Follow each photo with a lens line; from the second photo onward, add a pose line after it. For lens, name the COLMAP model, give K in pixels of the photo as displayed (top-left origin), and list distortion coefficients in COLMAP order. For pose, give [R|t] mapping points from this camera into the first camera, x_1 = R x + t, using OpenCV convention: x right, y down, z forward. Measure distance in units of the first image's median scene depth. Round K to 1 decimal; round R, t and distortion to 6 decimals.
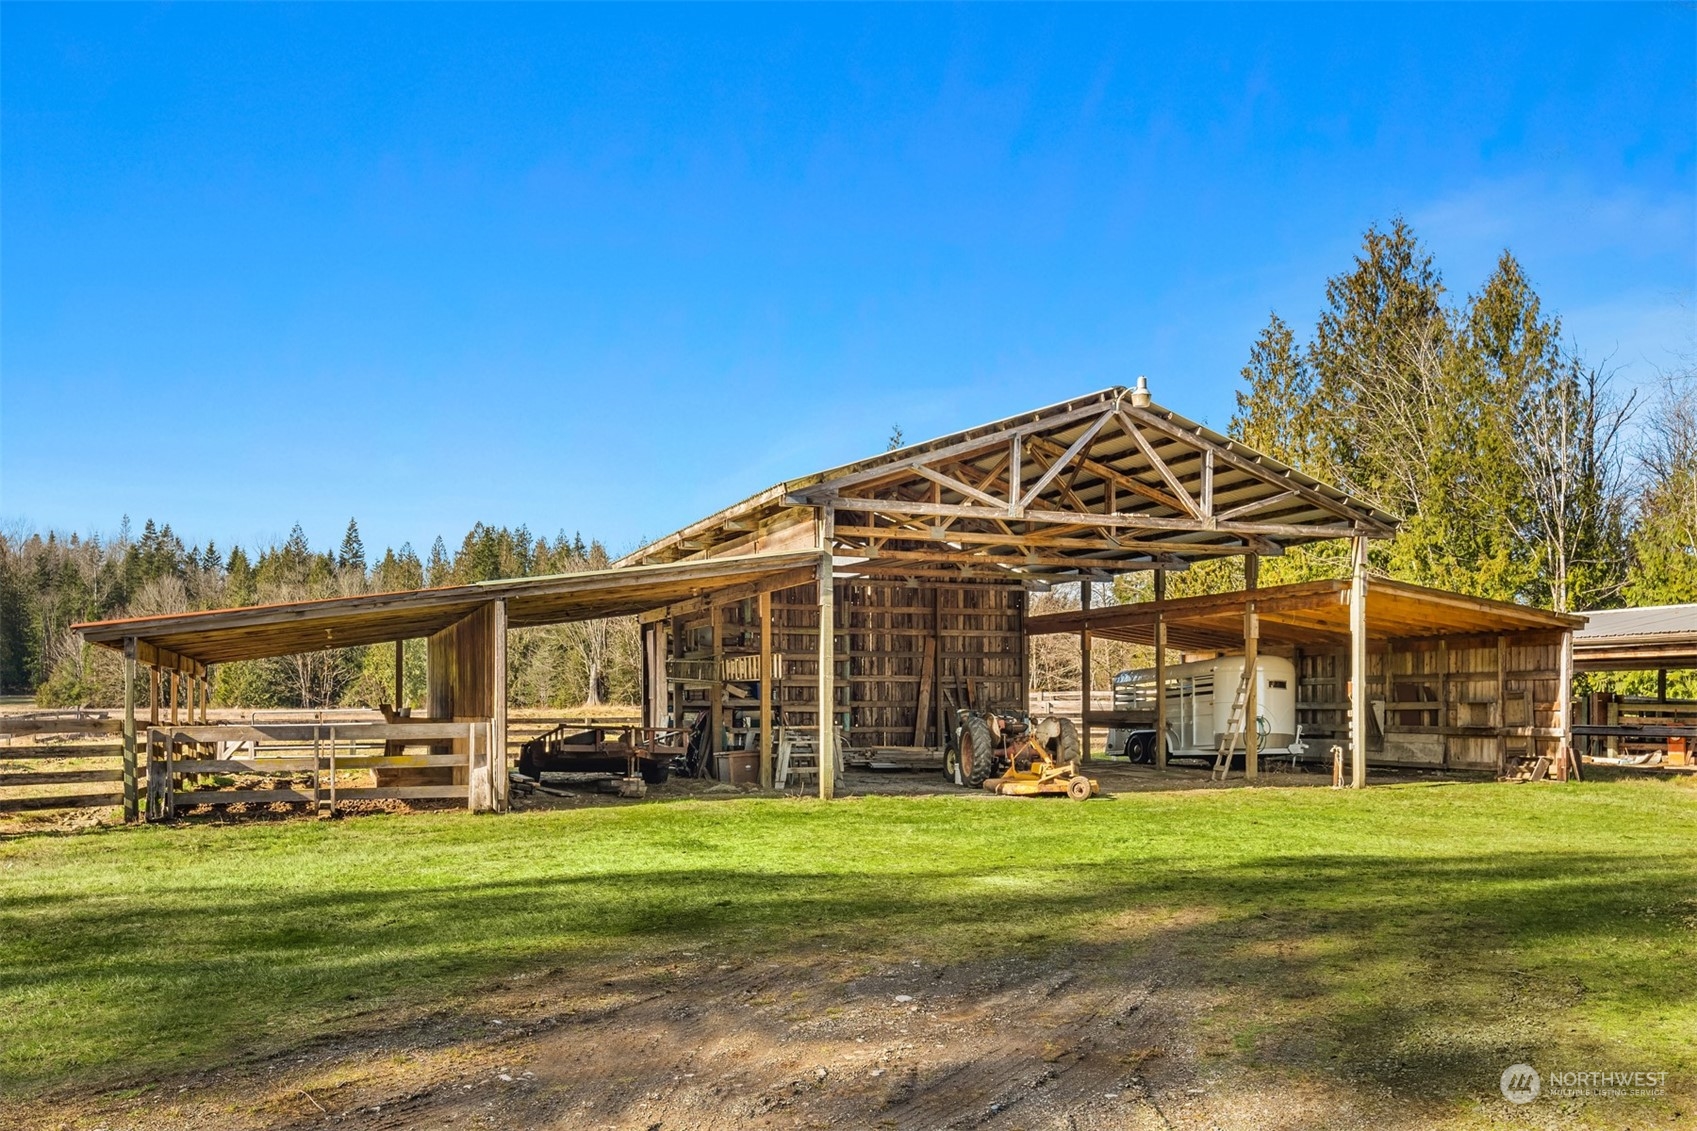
lens RADIAL K [[1425.0, 0, 891.0], [0, 1425.0, 681.4], [0, 0, 1]] dist [-0.003331, -0.012279]
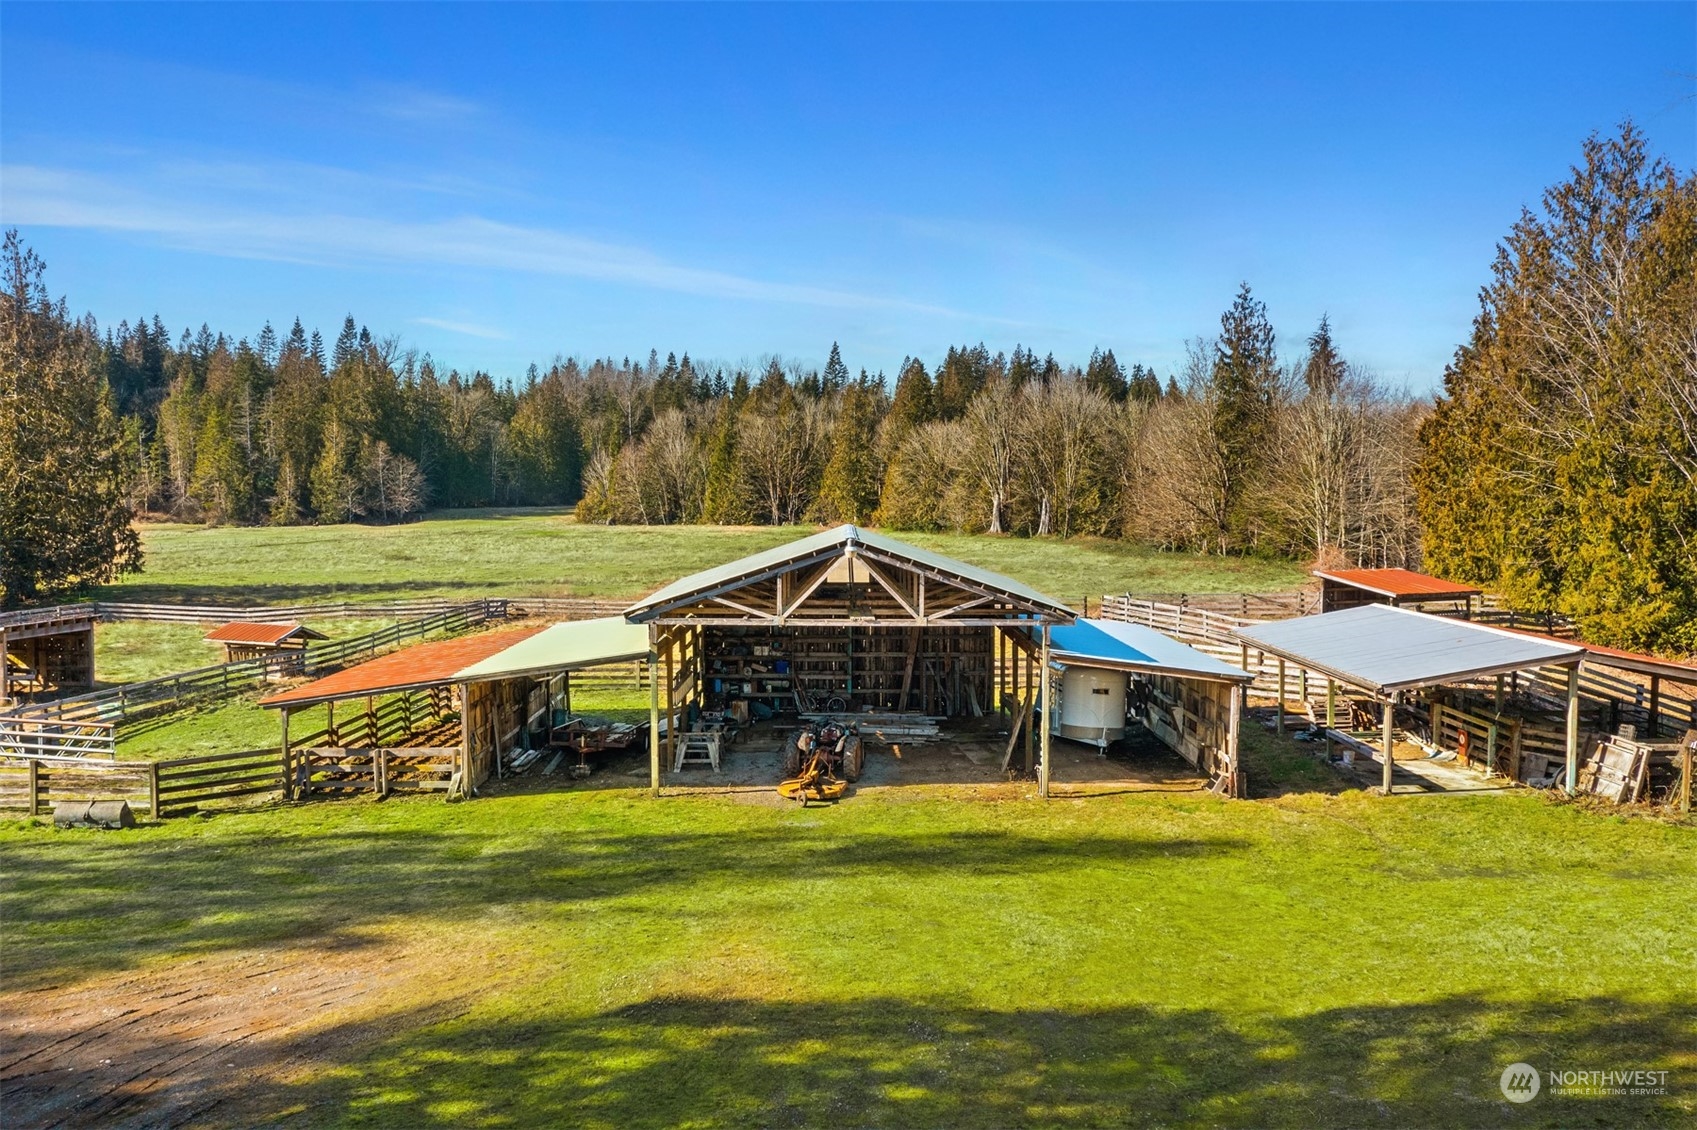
lens RADIAL K [[1365.5, 0, 850.1], [0, 1365.5, 564.8], [0, 0, 1]] dist [0.004572, 0.001166]
pose [[0.933253, 0.020864, -0.358613, 0.199202], [0.002778, 0.997863, 0.065285, -0.079126], [0.359208, -0.061924, 0.931201, -0.108288]]
